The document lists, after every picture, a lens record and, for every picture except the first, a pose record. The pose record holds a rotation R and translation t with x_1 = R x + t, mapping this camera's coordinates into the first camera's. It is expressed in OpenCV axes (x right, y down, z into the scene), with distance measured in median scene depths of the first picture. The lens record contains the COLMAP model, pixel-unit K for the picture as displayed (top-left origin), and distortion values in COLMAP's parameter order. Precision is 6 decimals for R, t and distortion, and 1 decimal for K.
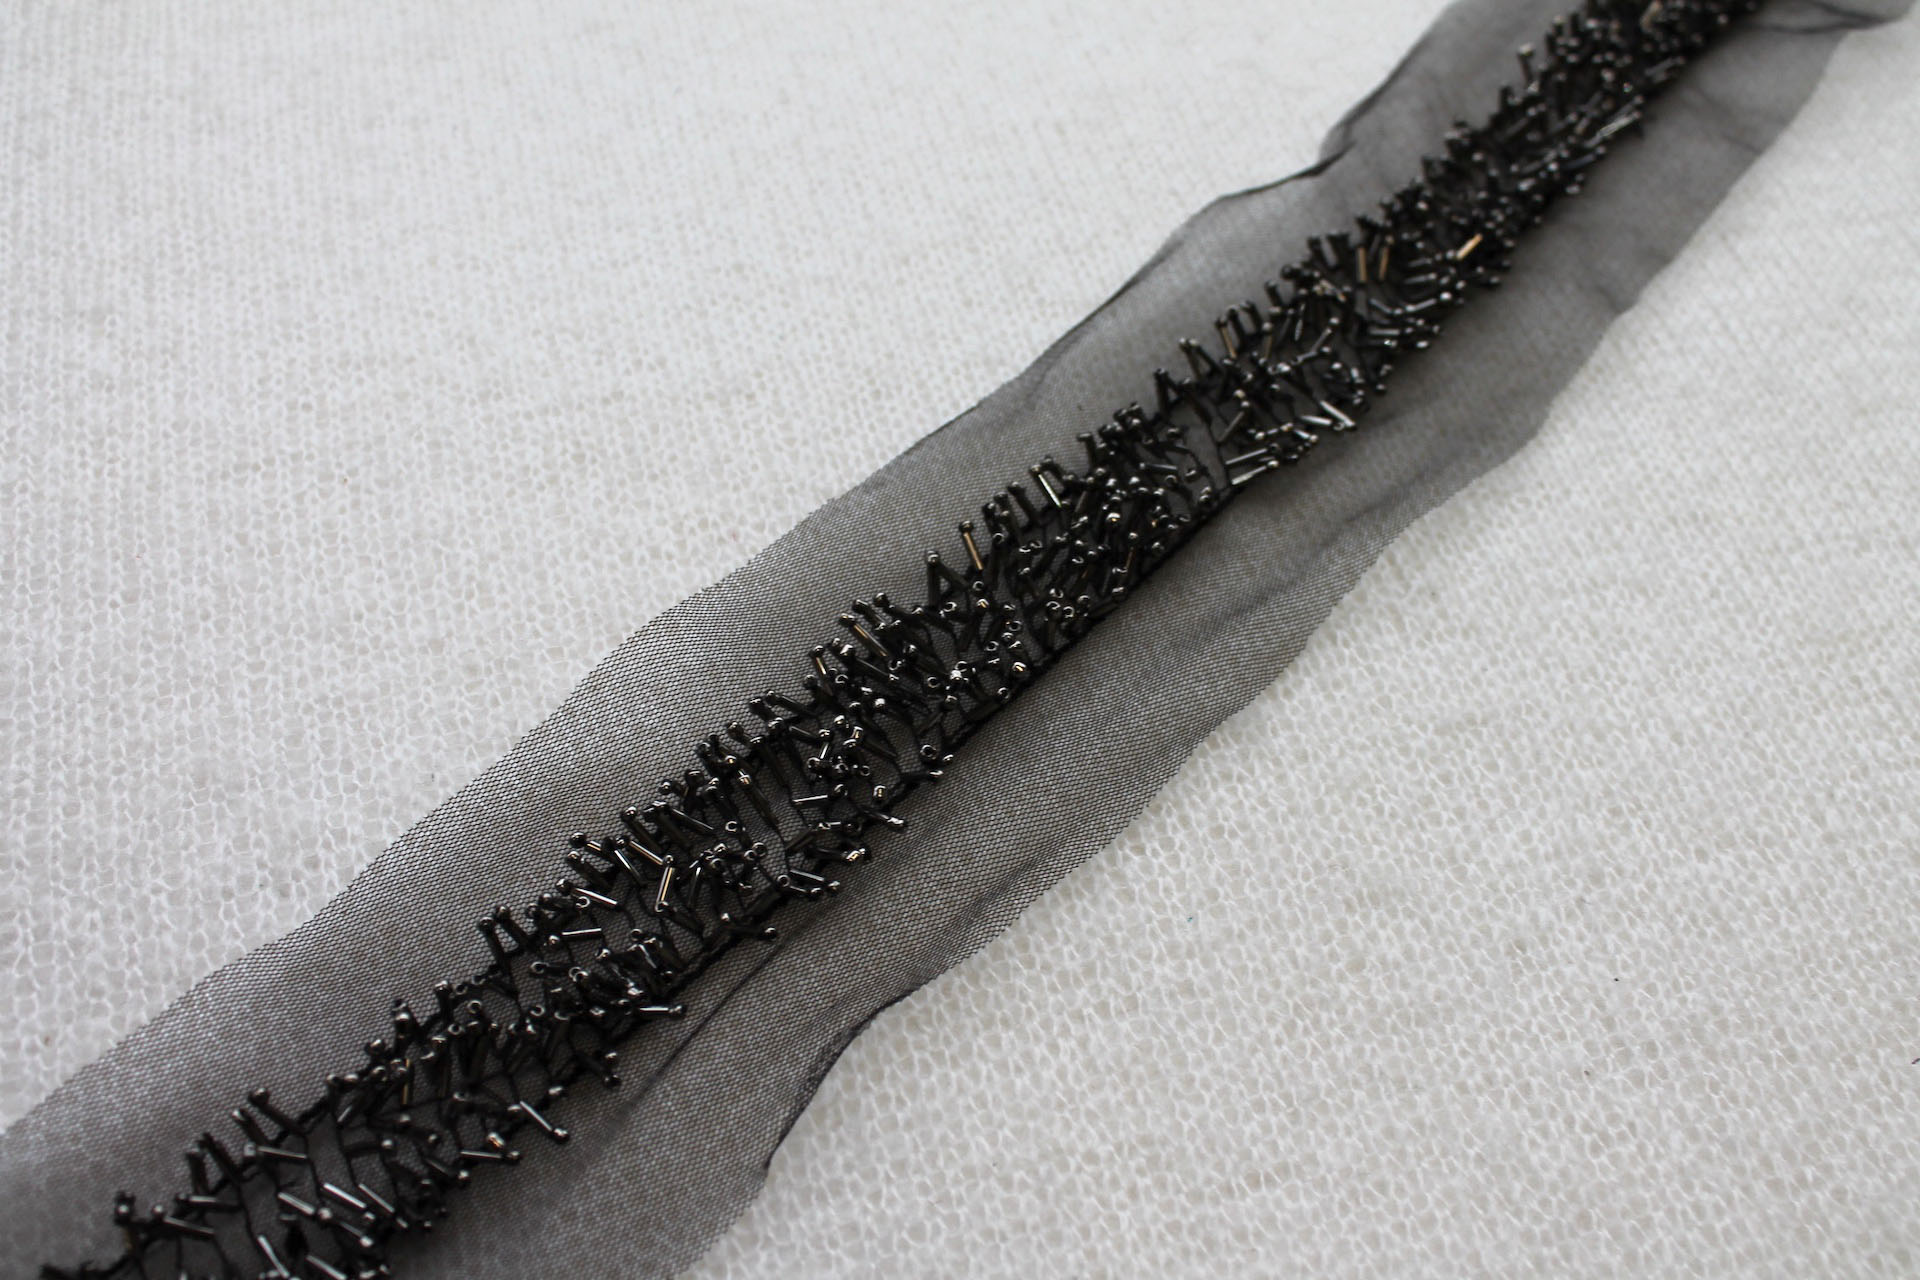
lens RADIAL K [[2540.9, 0, 960.0], [0, 2540.9, 640.0], [0, 0, 1]] dist [-0.100792, -0.024708]
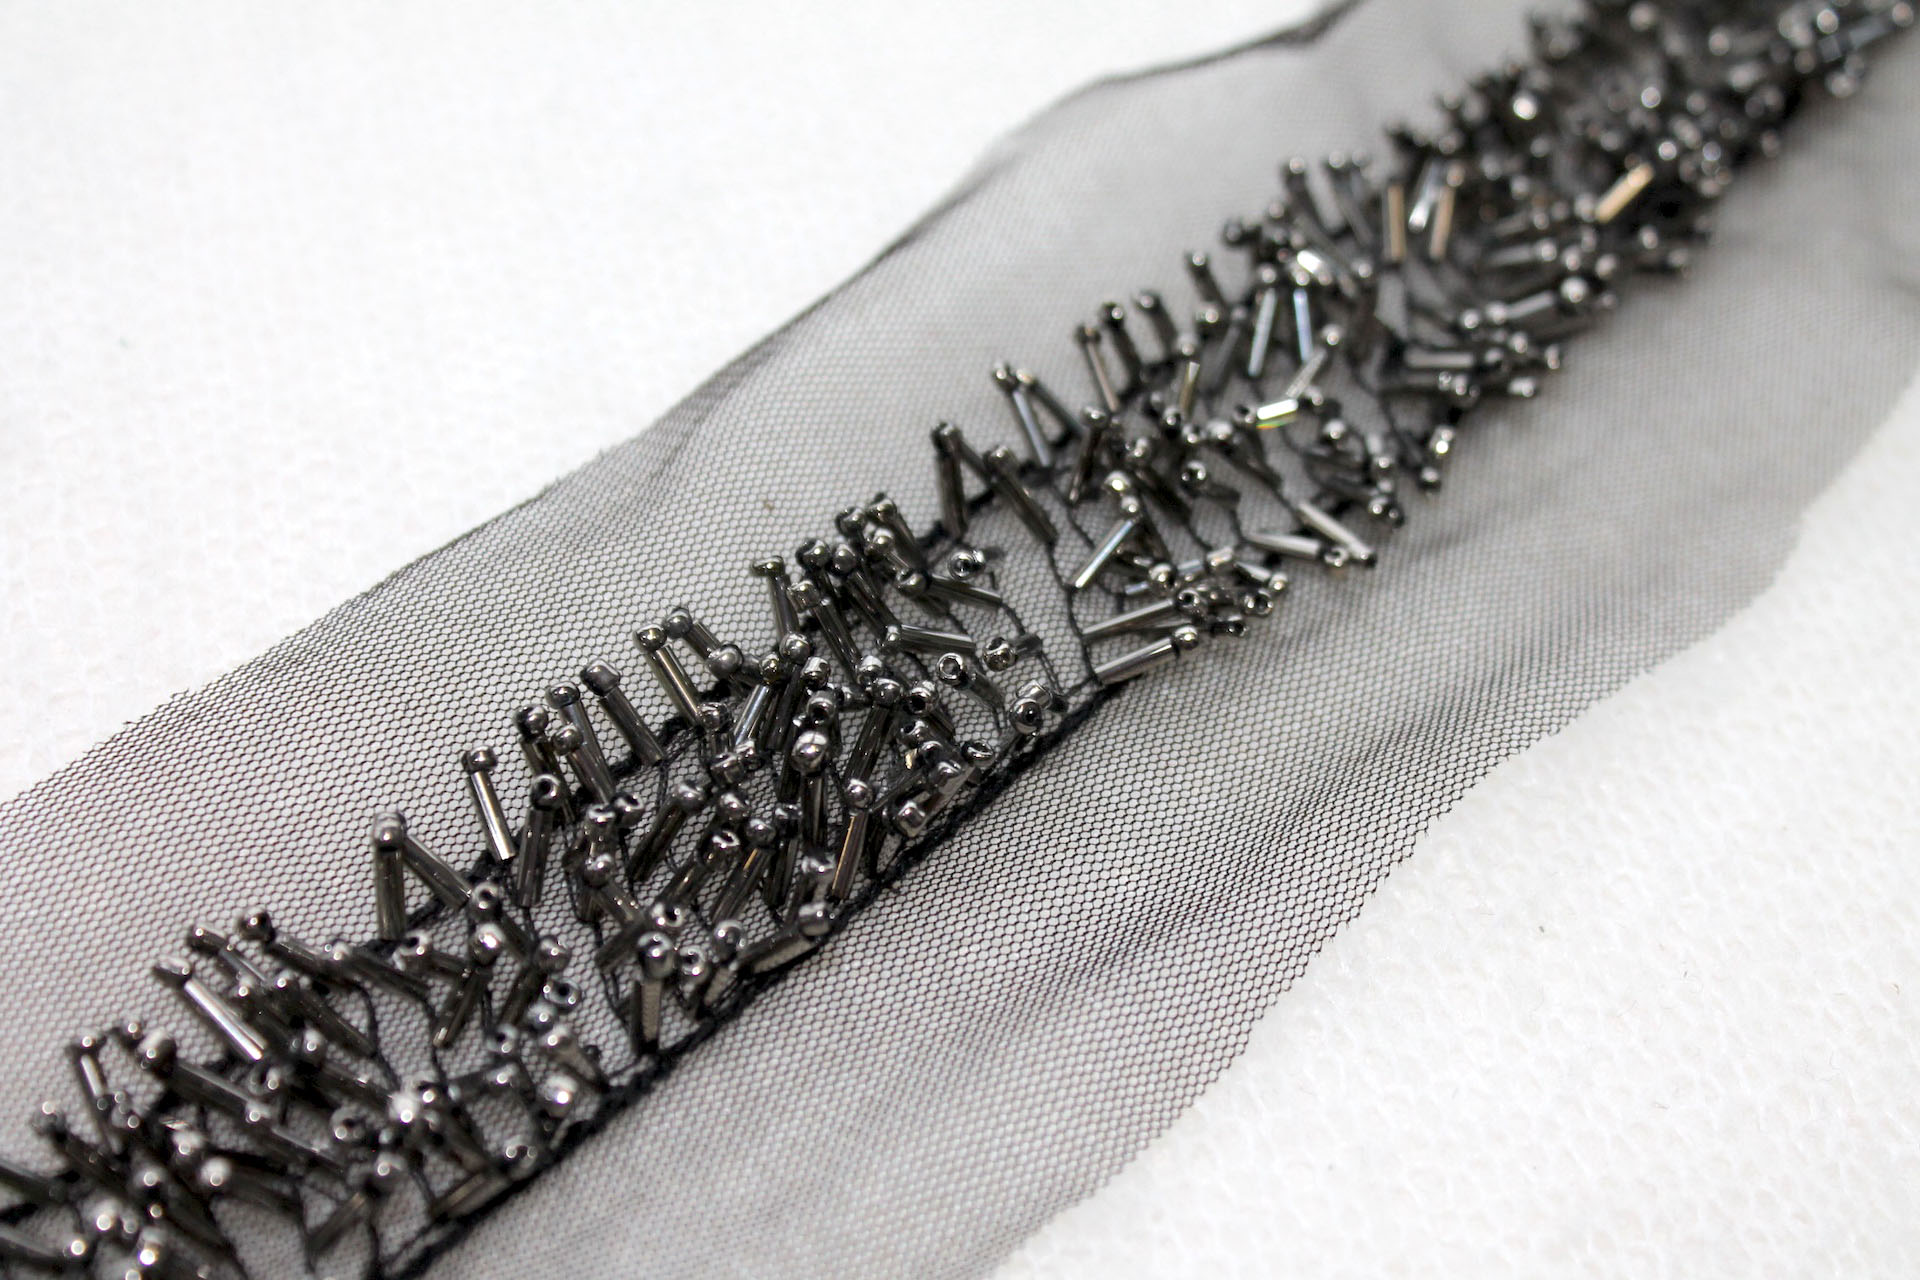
lens RADIAL K [[2651.6, 0, 960.0], [0, 2651.6, 640.0], [0, 0, 1]] dist [0.010602, -0.045795]
pose [[0.999173, 0.017783, -0.036567, 0.099447], [-0.020853, 0.996130, -0.085377, -0.026708], [0.034907, 0.086069, 0.995677, 0.520983]]
